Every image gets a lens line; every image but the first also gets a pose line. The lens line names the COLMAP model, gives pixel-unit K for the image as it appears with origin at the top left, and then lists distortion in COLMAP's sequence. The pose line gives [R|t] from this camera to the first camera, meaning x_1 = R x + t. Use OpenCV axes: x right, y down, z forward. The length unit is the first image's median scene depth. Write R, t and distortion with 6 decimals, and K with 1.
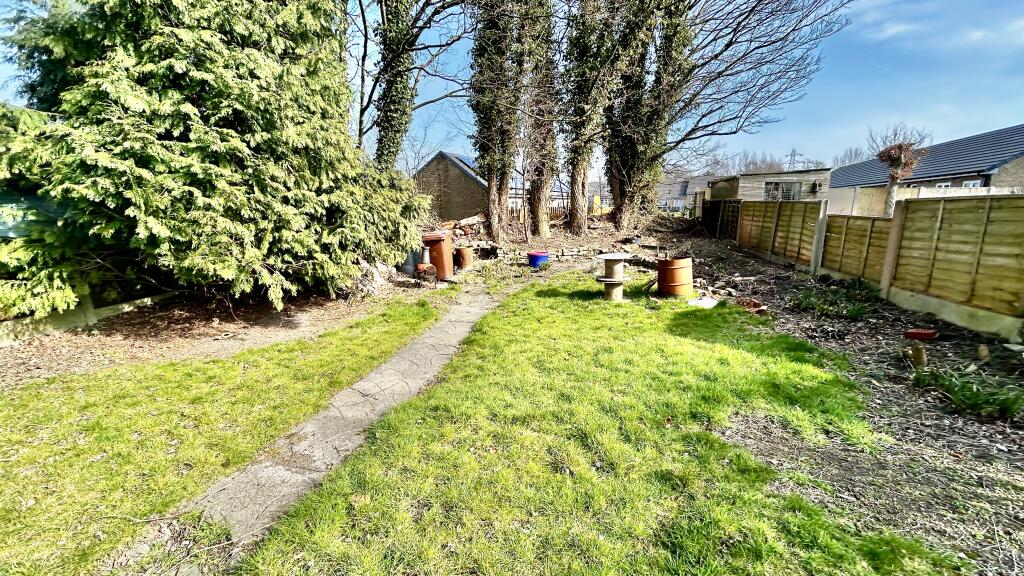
lens RADIAL K [[413.4, 0, 512.0], [0, 413.4, 288.0], [0, 0, 1]] dist [-0.000320, 0.000151]
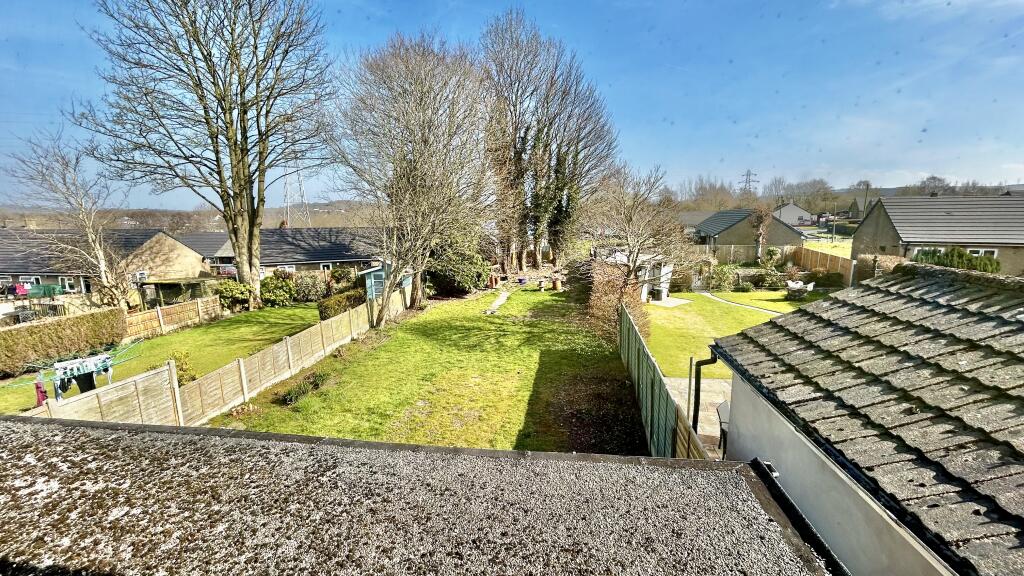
lens RADIAL K [[413.4, 0, 512.0], [0, 413.4, 288.0], [0, 0, 1]] dist [-0.000320, 0.000151]
pose [[0.999044, -0.028710, 0.032954, -0.090202], [0.029828, 0.998978, -0.033958, 0.068888], [-0.031946, 0.034909, 0.998880, -1.629915]]
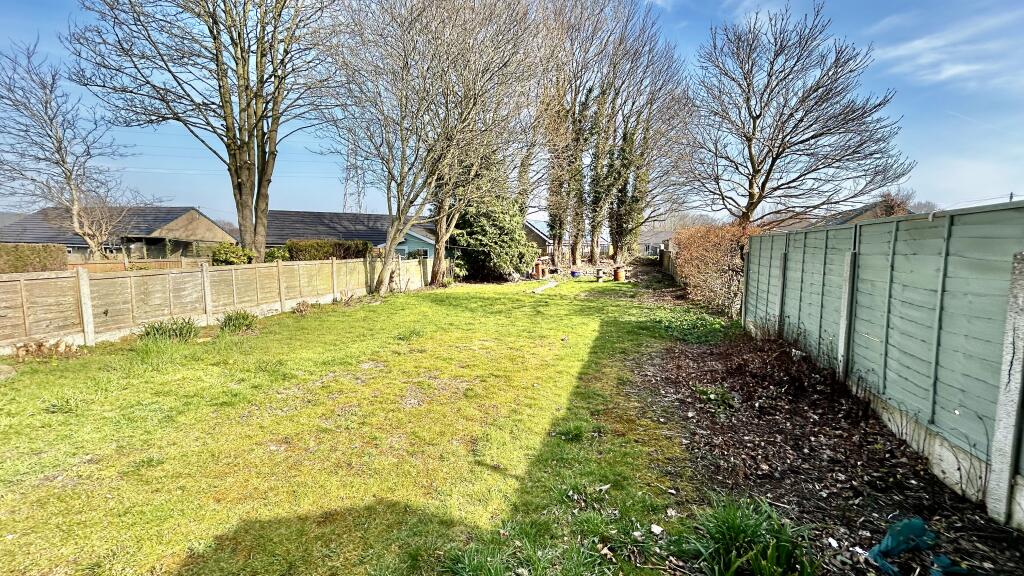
lens RADIAL K [[413.4, 0, 512.0], [0, 413.4, 288.0], [0, 0, 1]] dist [-0.000320, 0.000151]
pose [[0.995418, 0.017050, -0.094089, -0.064516], [-0.026581, 0.994531, -0.101001, 0.227173], [0.091852, 0.103039, 0.990427, -1.202583]]
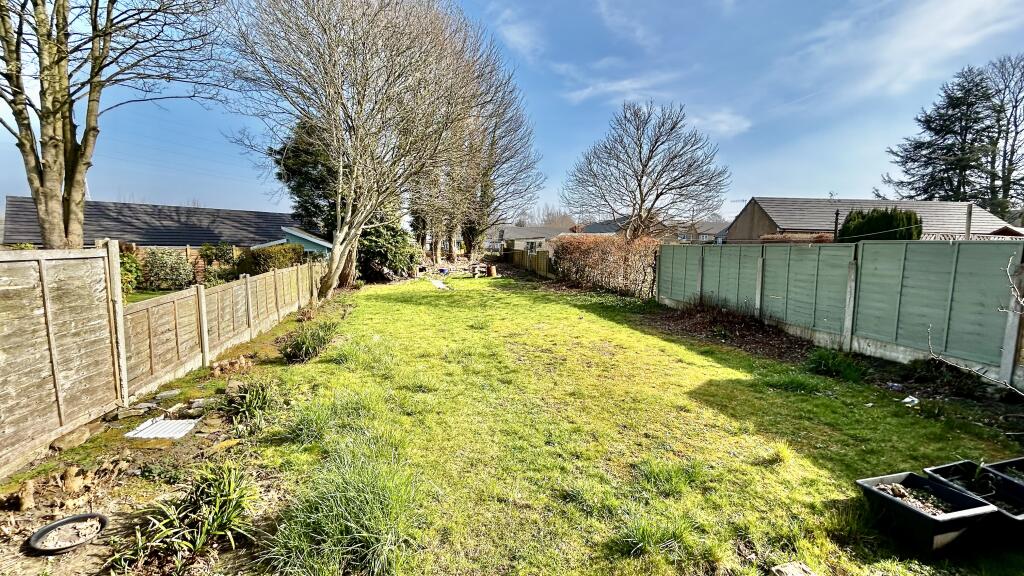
lens RADIAL K [[413.4, 0, 512.0], [0, 413.4, 288.0], [0, 0, 1]] dist [-0.000320, 0.000151]
pose [[0.919836, -0.035798, 0.390665, -0.480663], [0.072206, 0.994264, -0.078905, 0.233531], [-0.385600, 0.100788, 0.917145, -1.327380]]
